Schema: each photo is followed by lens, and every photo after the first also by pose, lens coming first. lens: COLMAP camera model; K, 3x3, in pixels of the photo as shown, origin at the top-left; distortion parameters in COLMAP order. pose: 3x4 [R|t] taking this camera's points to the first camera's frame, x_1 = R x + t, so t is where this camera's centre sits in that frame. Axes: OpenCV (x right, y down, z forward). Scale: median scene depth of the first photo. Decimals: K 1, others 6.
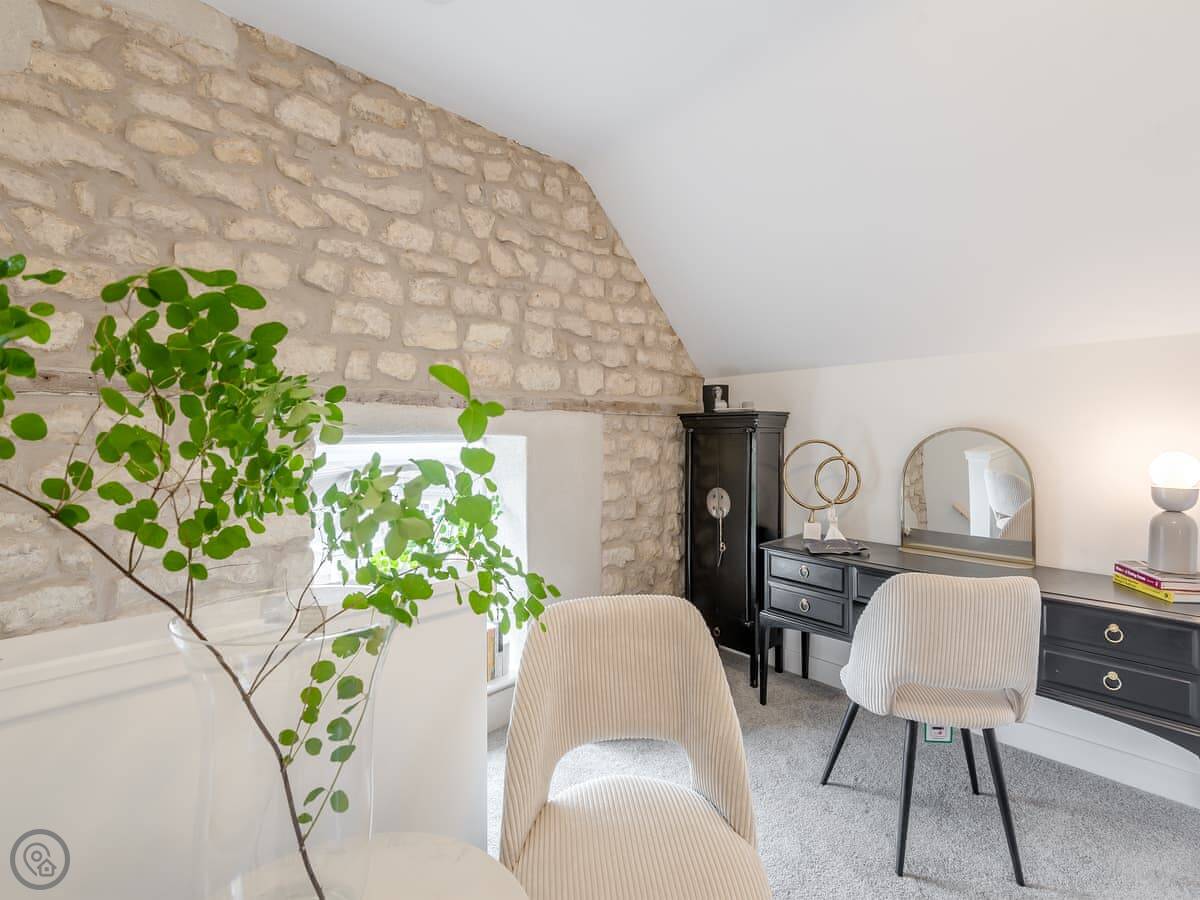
lens RADIAL K [[533.0, 0, 615.0], [0, 533.0, 453.5], [0, 0, 1]] dist [0.004807, -0.004563]
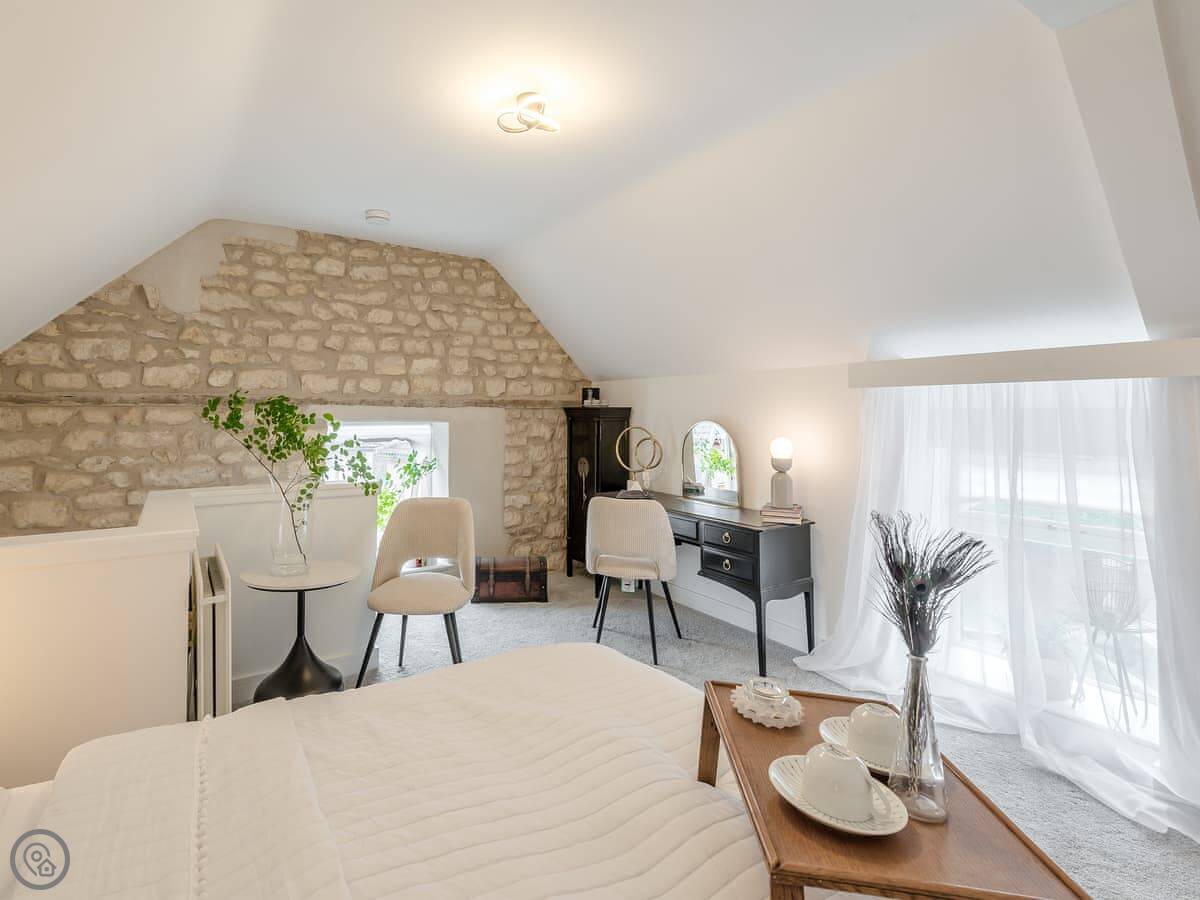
lens RADIAL K [[578.0, 0, 583.9], [0, 578.0, 404.3], [0, 0, 1]] dist [-0.000552, -0.000583]
pose [[0.985552, 0.005572, -0.169284, 0.594587], [-0.013477, 0.998870, -0.045584, -0.013128], [0.168839, 0.047207, 0.984513, -0.769060]]
